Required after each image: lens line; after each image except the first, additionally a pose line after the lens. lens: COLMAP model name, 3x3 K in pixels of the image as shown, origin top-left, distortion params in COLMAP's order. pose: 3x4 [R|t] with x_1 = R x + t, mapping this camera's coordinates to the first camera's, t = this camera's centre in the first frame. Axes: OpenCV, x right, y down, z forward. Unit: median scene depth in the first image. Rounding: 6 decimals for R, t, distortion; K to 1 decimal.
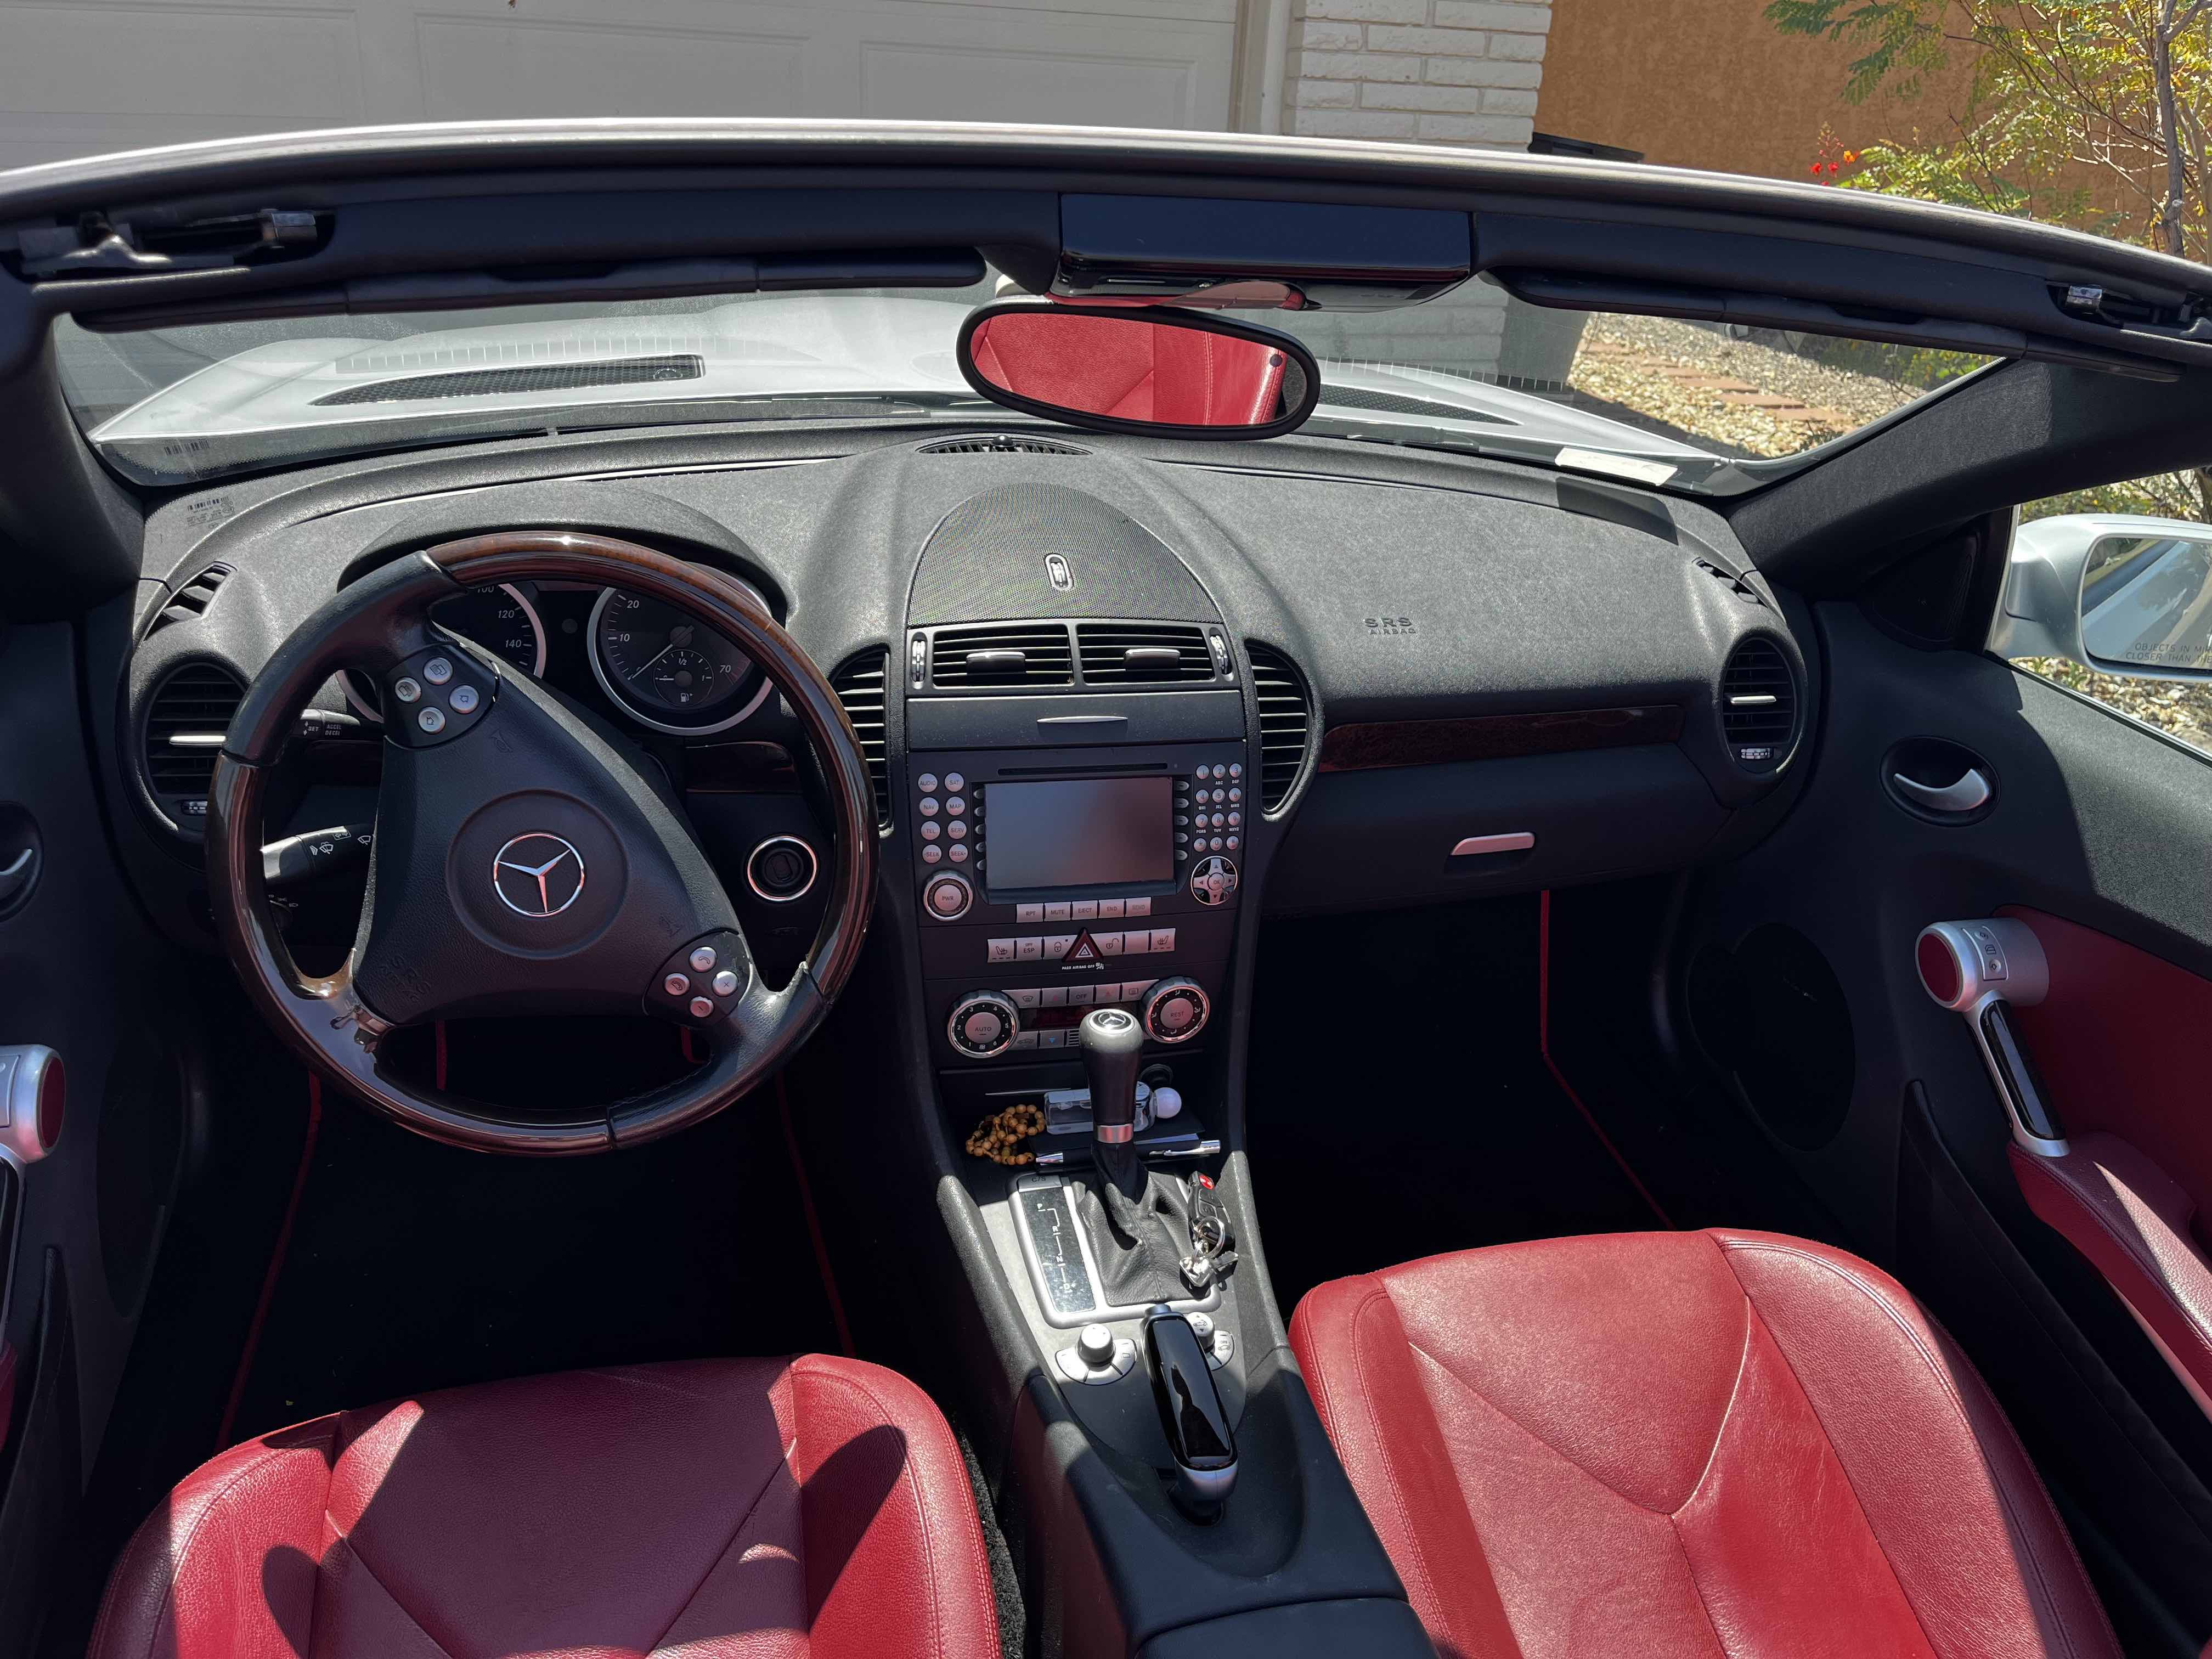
lens RADIAL K [[1705.3, 0, 1098.0], [0, 1705.3, 842.5], [0, 0, 1]] dist [0.082318, -0.120139]
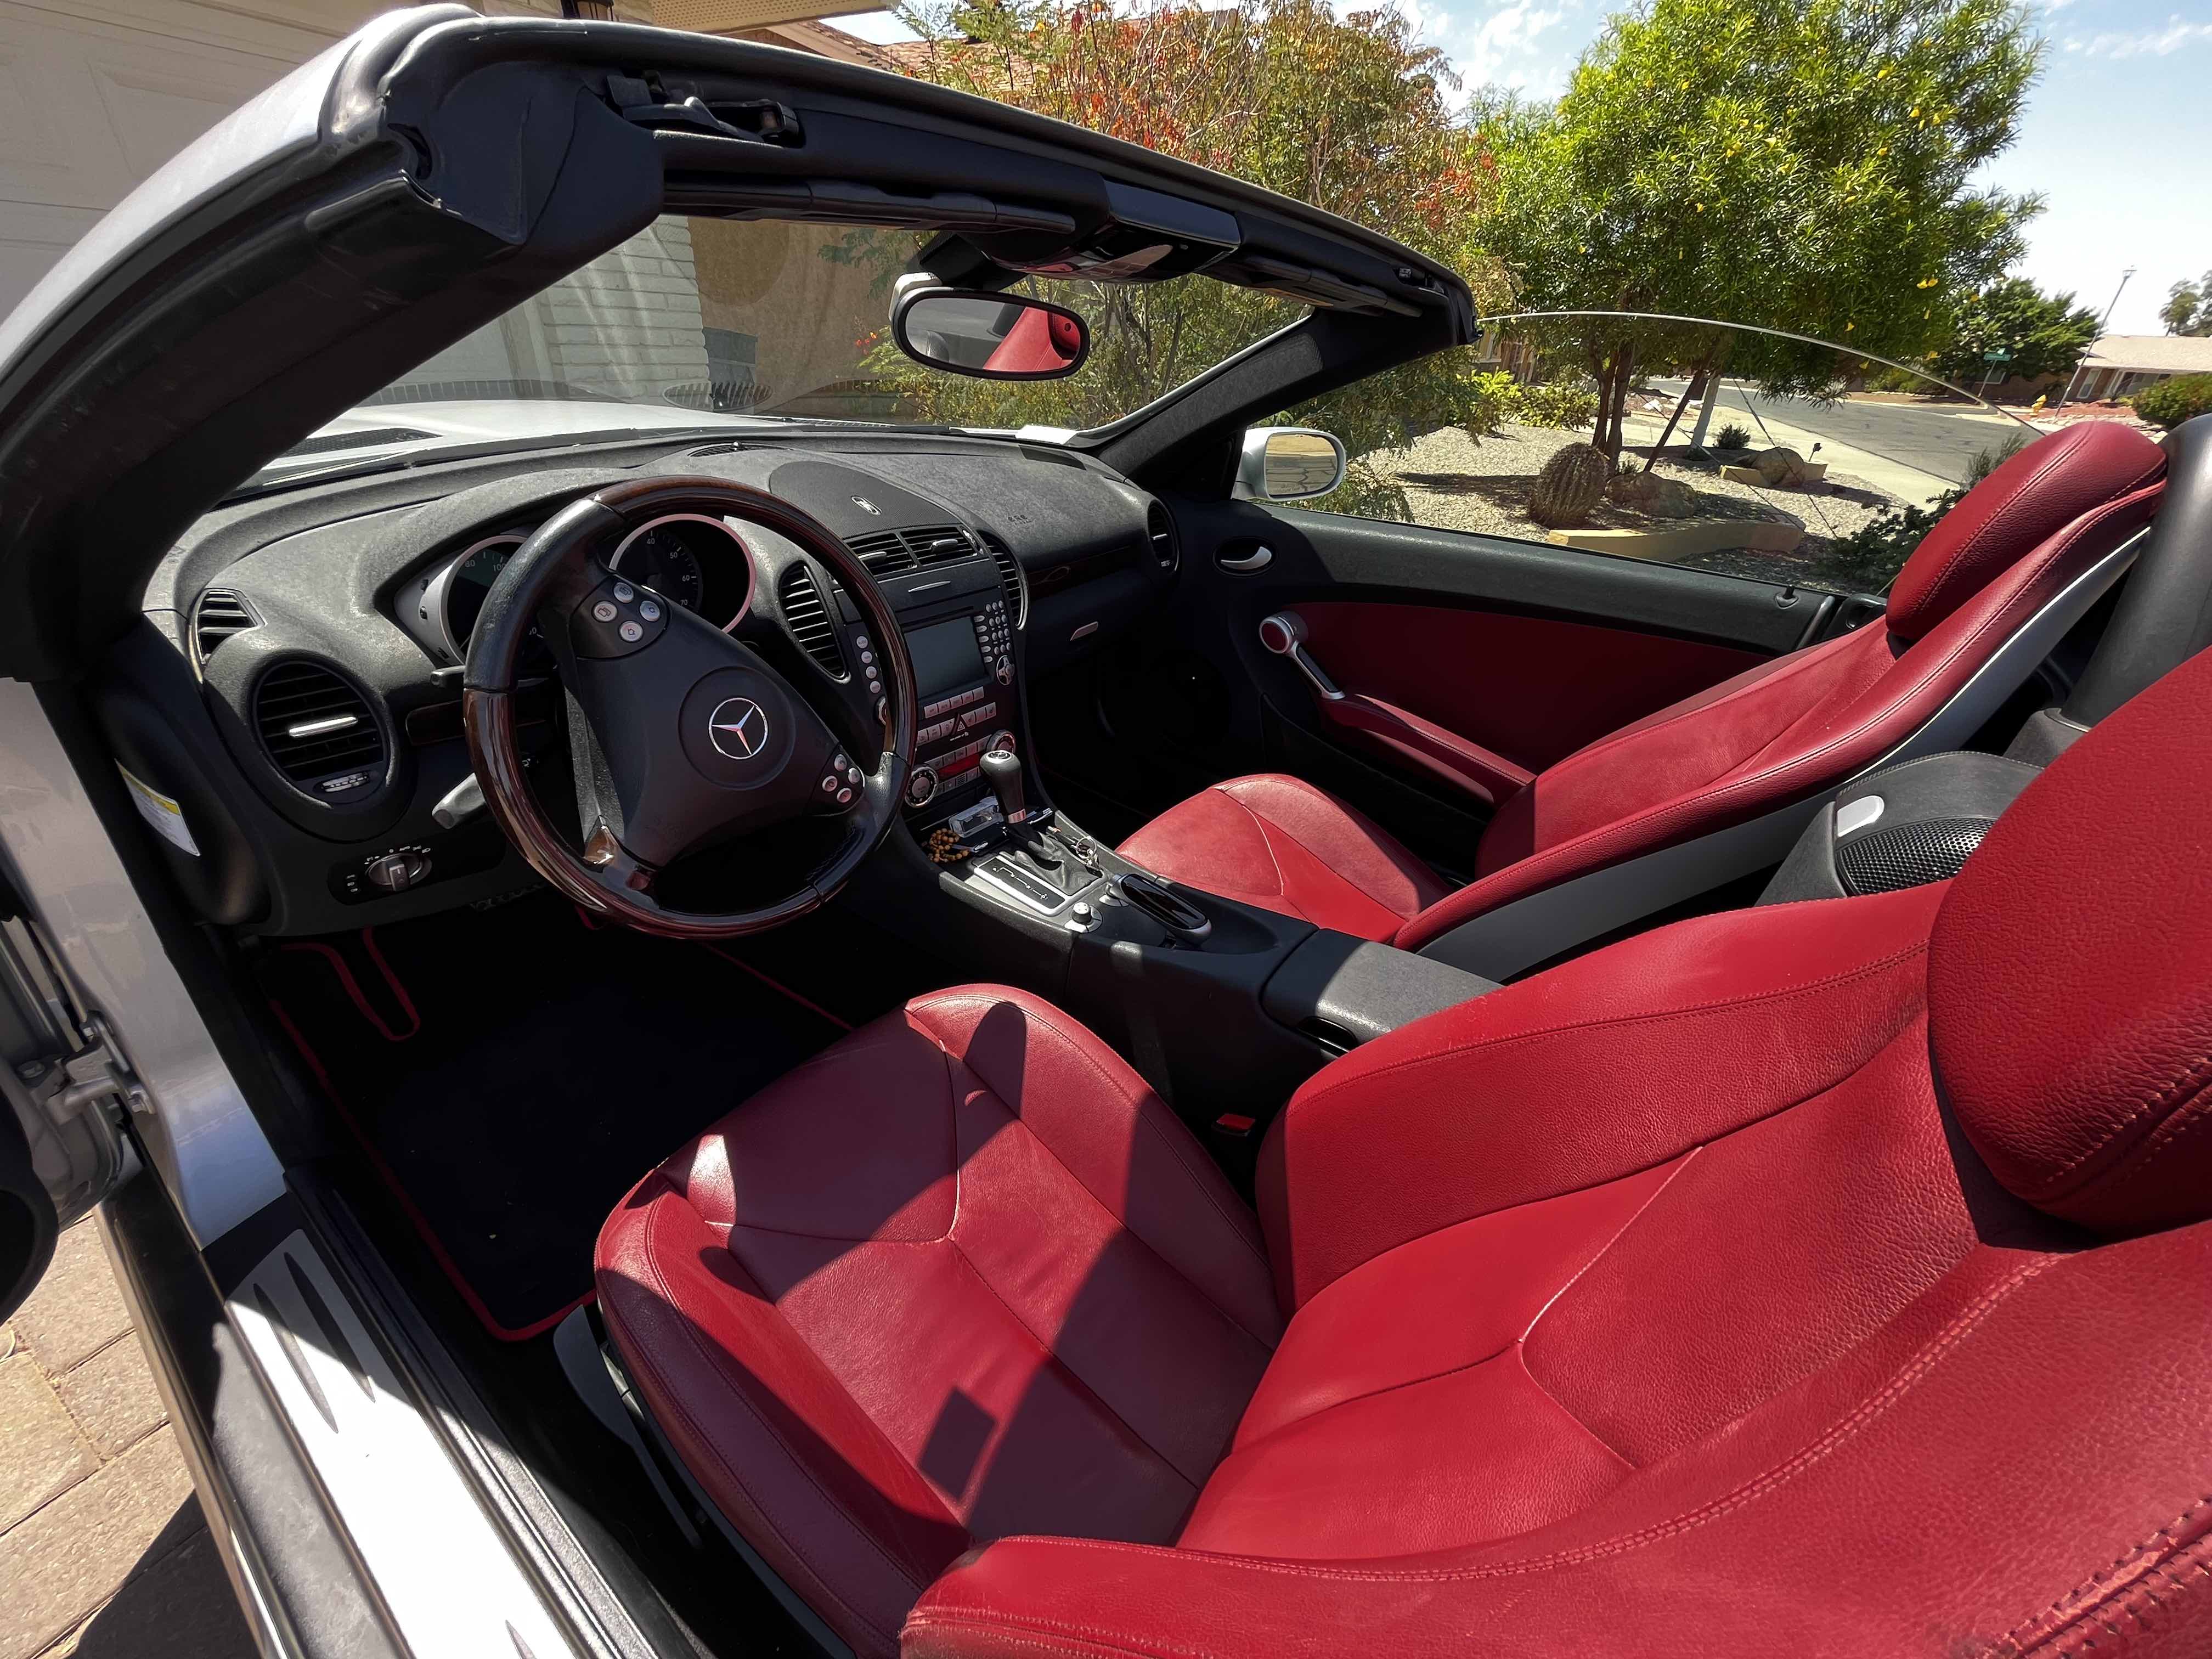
lens RADIAL K [[895.7, 0, 1103.9], [0, 895.7, 832.3], [0, 0, 1]] dist [-0.000070, -0.000735]
pose [[0.761891, -0.332126, 0.556071, -0.434241], [0.272224, 0.943214, 0.190373, 0.032980], [-0.587721, 0.006332, 0.809039, 0.192957]]
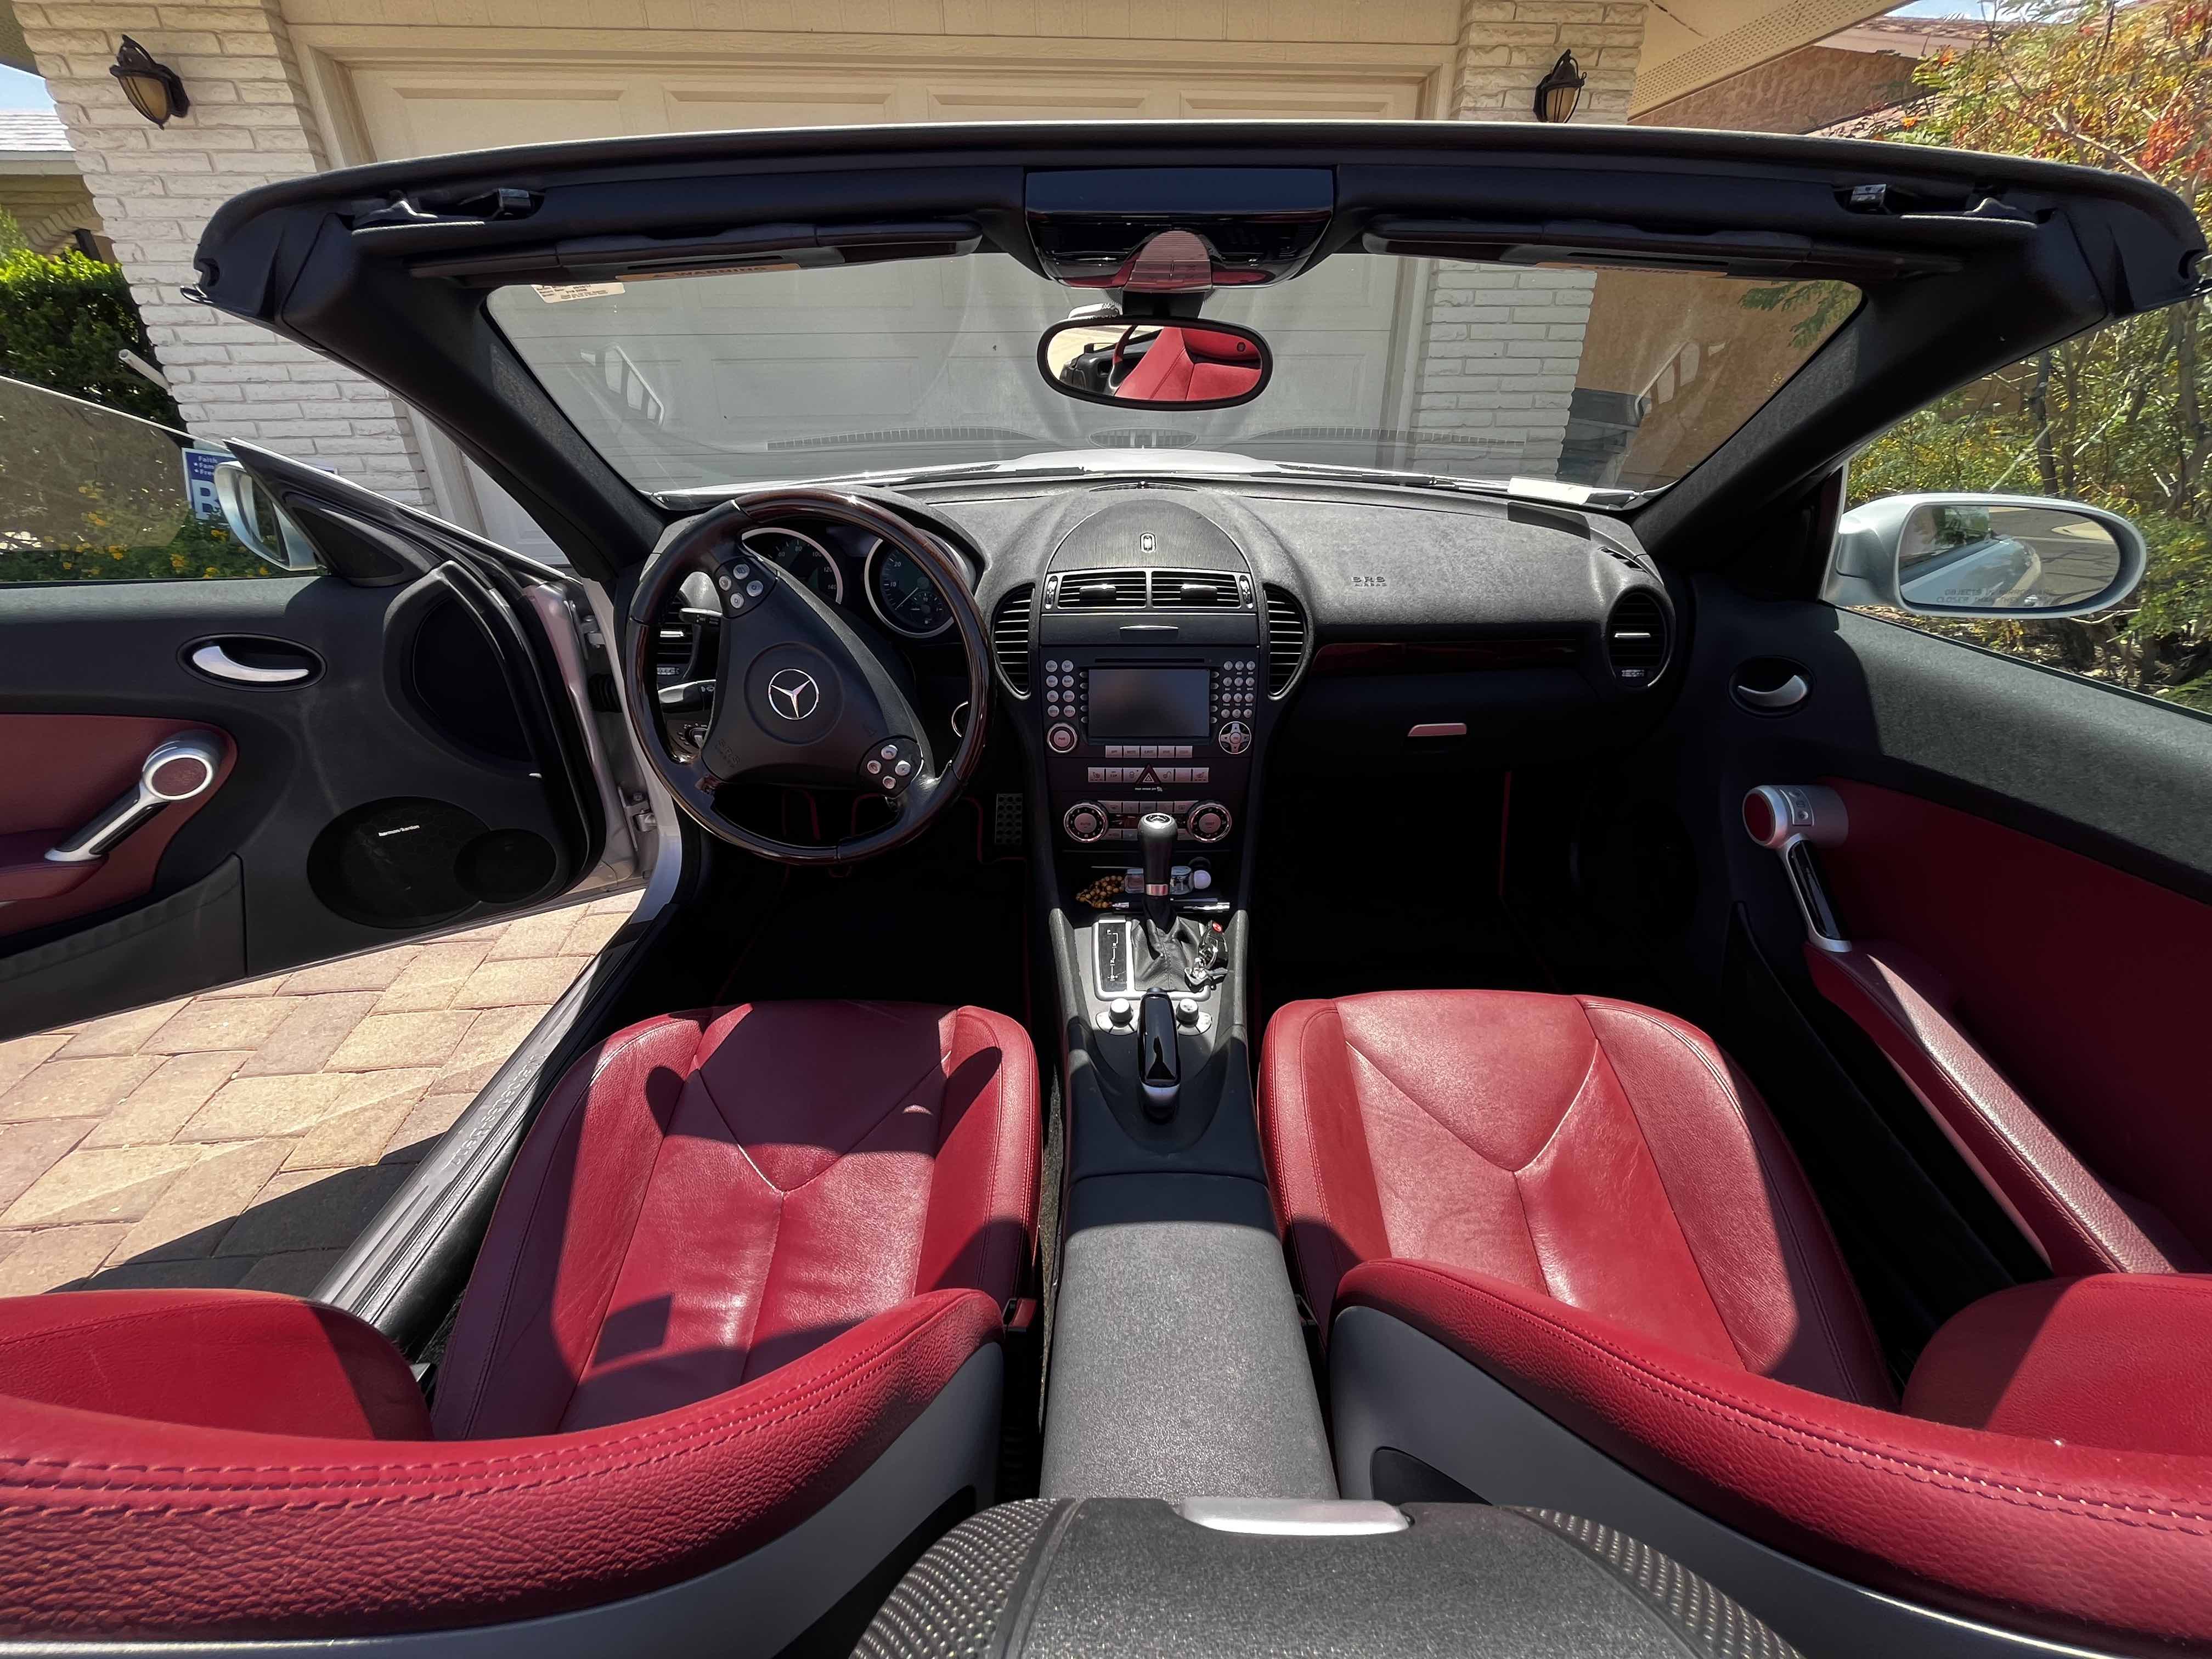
lens RADIAL K [[895.7, 0, 1095.7], [0, 895.7, 830.7], [0, 0, 1]] dist [-0.000070, -0.000735]
pose [[0.968259, 0.051879, -0.244506, 0.152731], [-0.047828, 0.998603, 0.022480, 0.097135], [0.245331, -0.010072, 0.969387, 0.174856]]
